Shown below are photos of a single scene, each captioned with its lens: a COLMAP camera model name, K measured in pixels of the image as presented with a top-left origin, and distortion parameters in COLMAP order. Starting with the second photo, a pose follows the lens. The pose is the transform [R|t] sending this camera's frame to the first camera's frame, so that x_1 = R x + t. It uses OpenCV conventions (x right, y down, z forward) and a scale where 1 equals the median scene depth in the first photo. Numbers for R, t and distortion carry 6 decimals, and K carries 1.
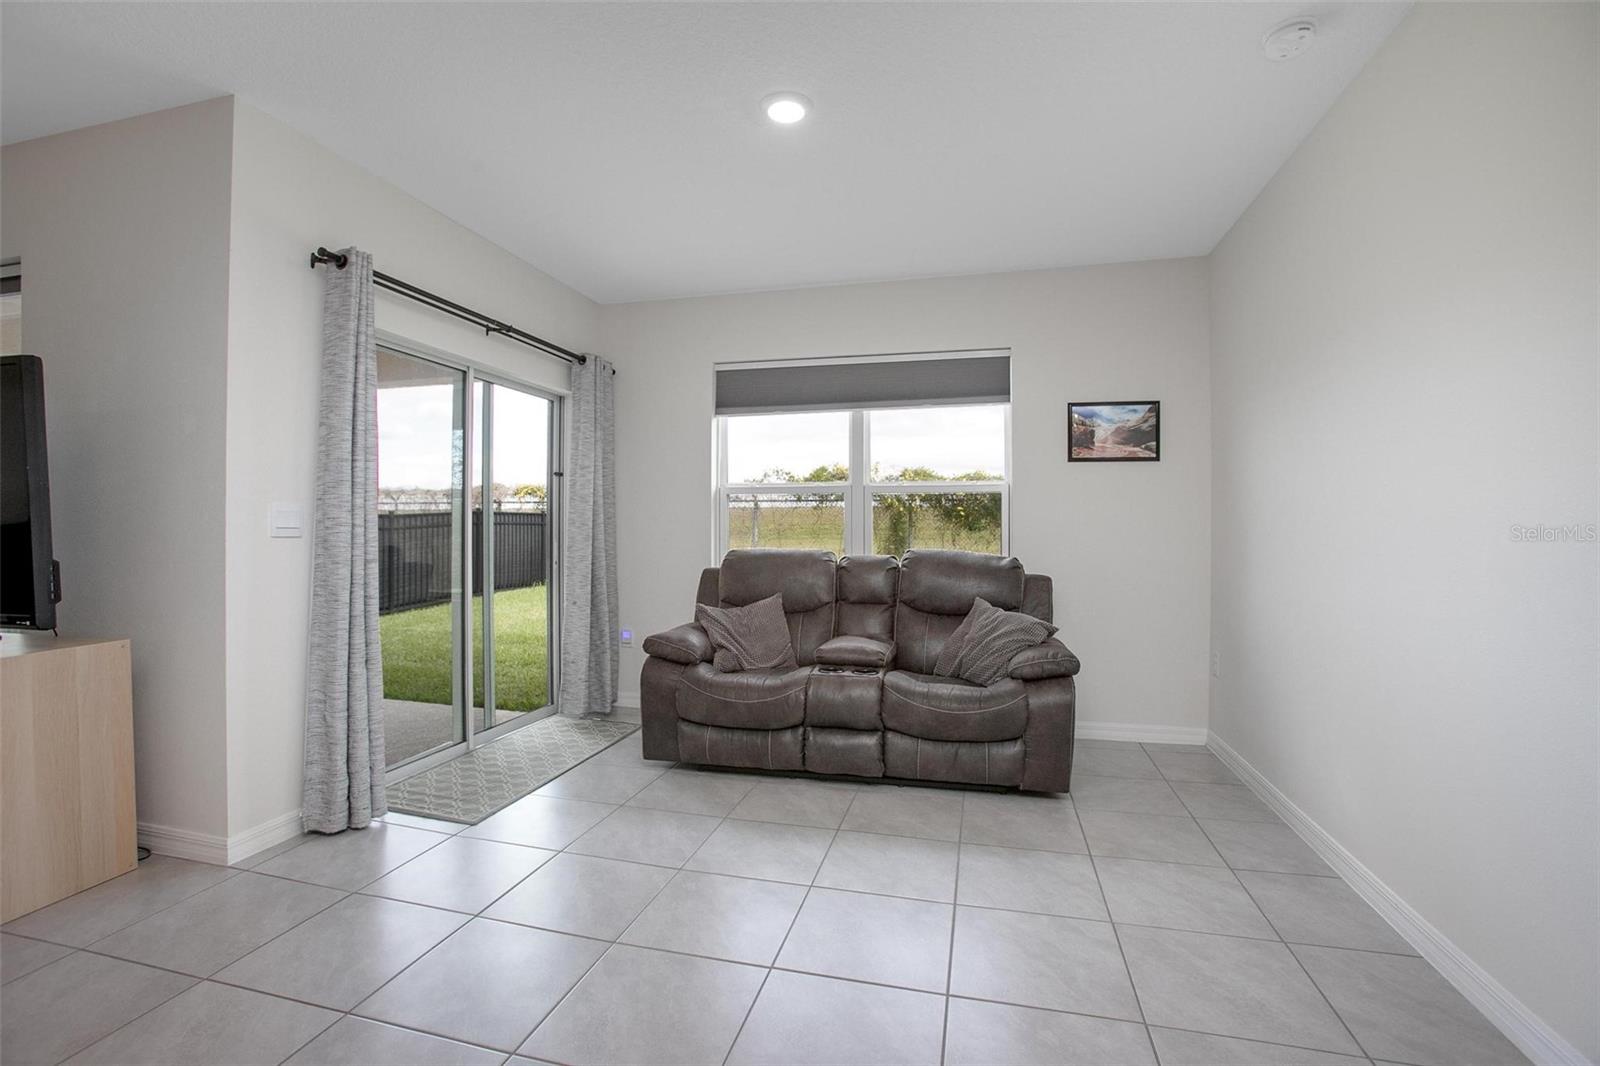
lens RADIAL K [[729.8, 0, 805.0], [0, 729.8, 524.4], [0, 0, 1]] dist [-0.018048, 0.004821]
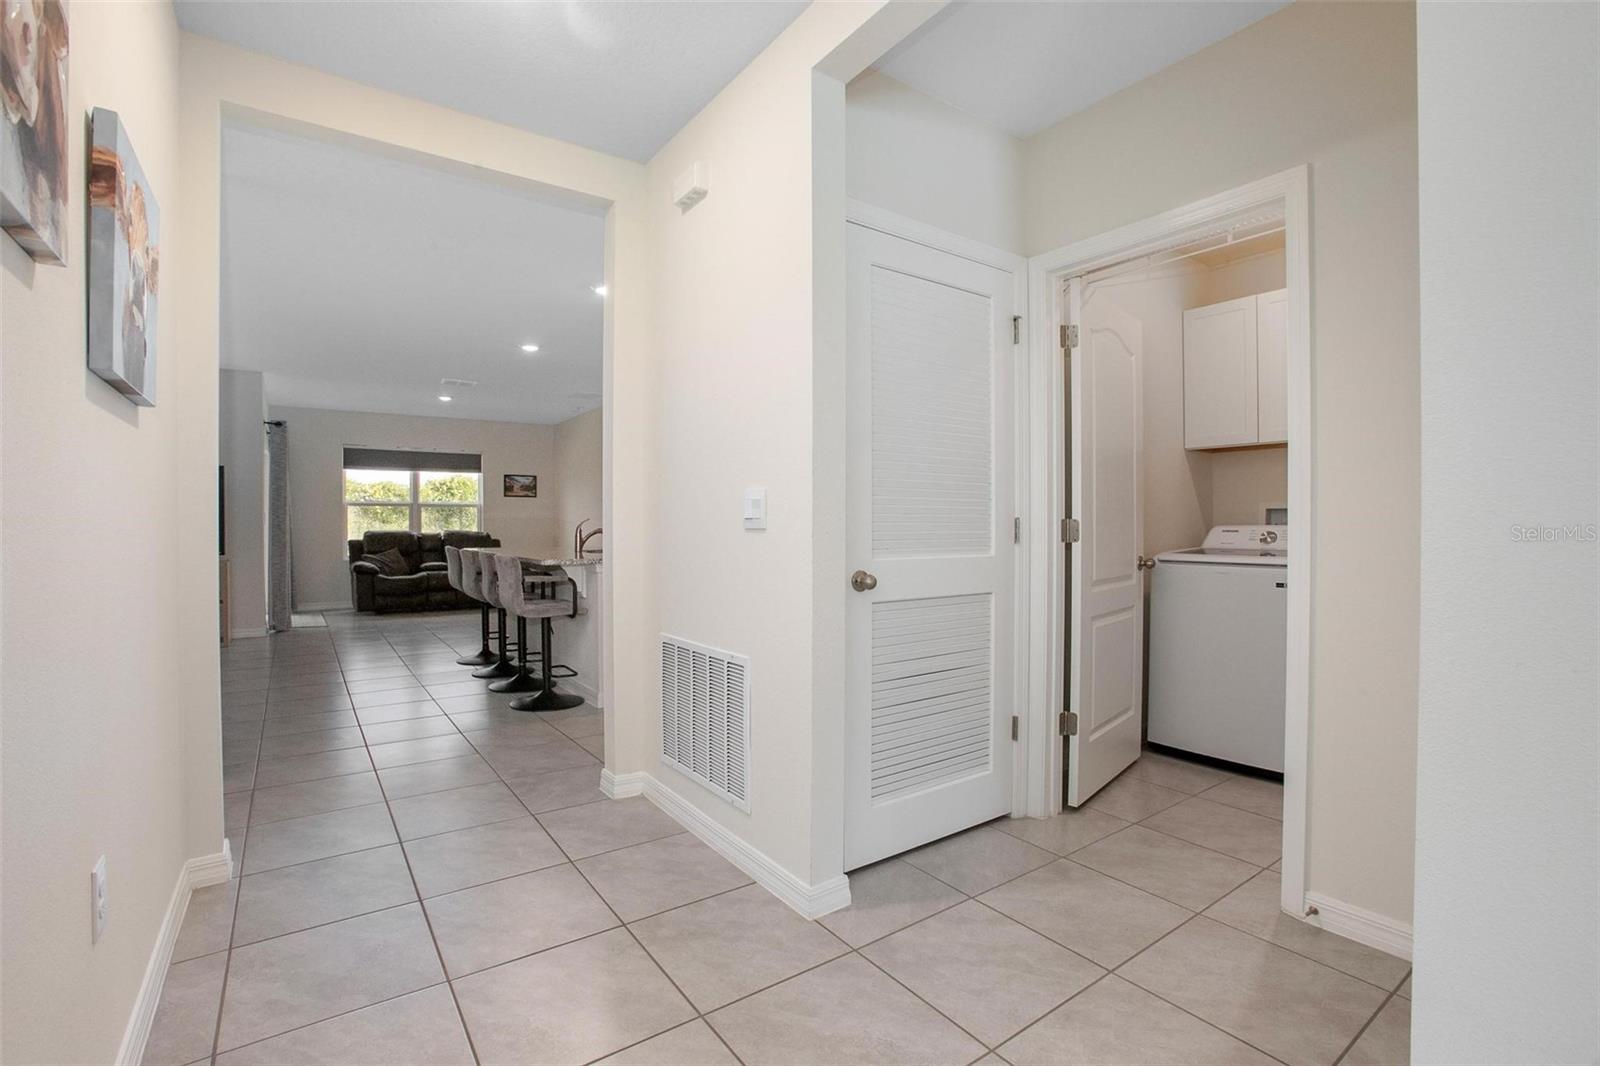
lens RADIAL K [[729.8, 0, 798.2], [0, 729.8, 524.3], [0, 0, 1]] dist [-0.018048, 0.004821]
pose [[0.628137, -0.004257, 0.778091, -1.022185], [-0.004902, 0.999944, 0.009428, -0.014524], [-0.778087, -0.009736, 0.628081, -1.493047]]
